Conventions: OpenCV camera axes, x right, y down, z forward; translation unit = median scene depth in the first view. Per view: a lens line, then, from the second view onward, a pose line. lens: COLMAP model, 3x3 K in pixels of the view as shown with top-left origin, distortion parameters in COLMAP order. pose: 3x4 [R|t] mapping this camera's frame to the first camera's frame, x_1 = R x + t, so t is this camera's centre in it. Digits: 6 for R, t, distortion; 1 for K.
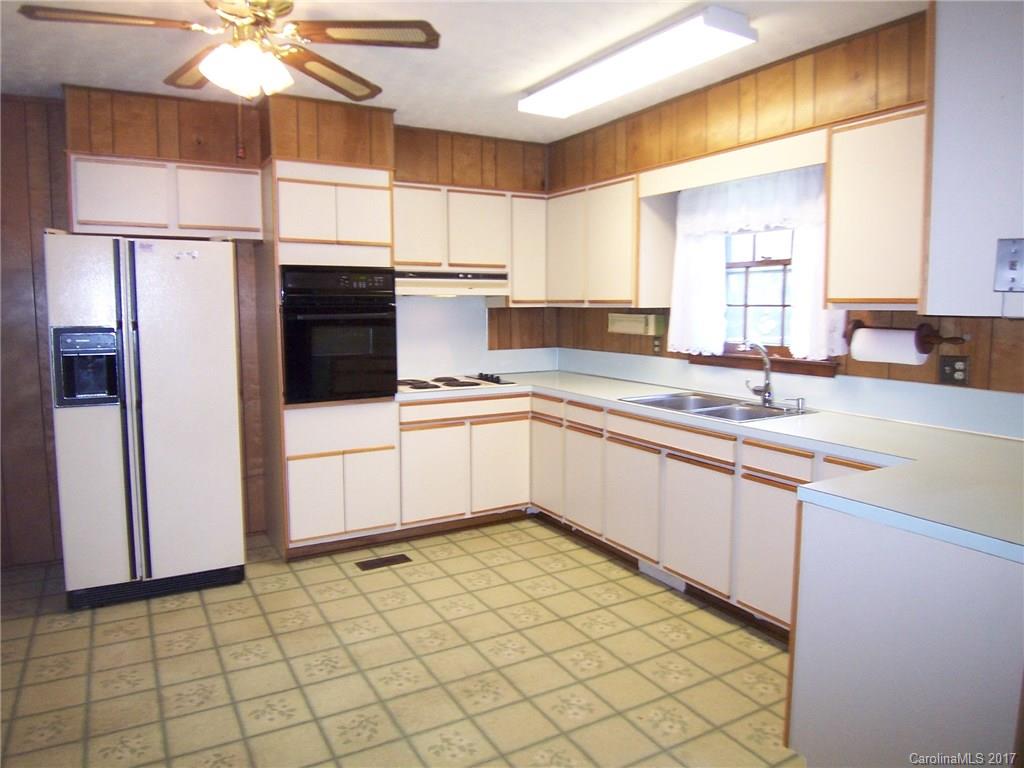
lens RADIAL K [[700.7, 0, 512.0], [0, 700.7, 384.0], [0, 0, 1]] dist [0.005933, -0.034593]
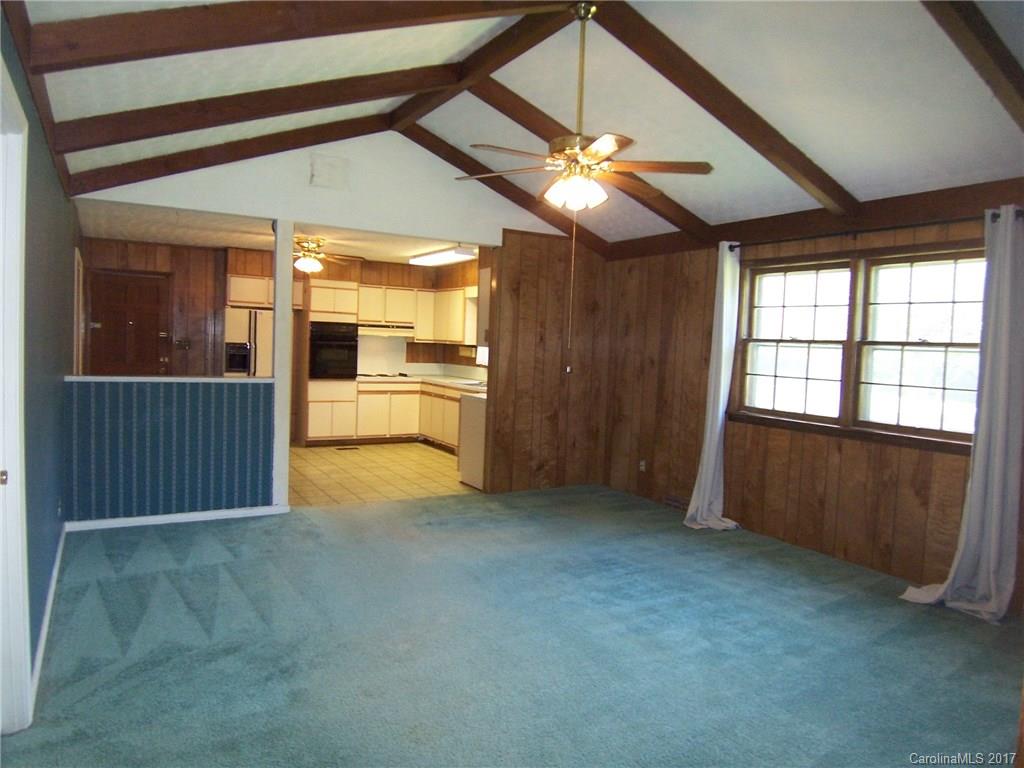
lens RADIAL K [[700.7, 0, 512.0], [0, 700.7, 384.0], [0, 0, 1]] dist [0.005933, -0.034593]
pose [[0.999203, 0.037357, 0.014050, 0.293059], [-0.036536, 0.997833, -0.054727, 0.134216], [-0.016064, 0.054170, 0.998402, -1.222400]]
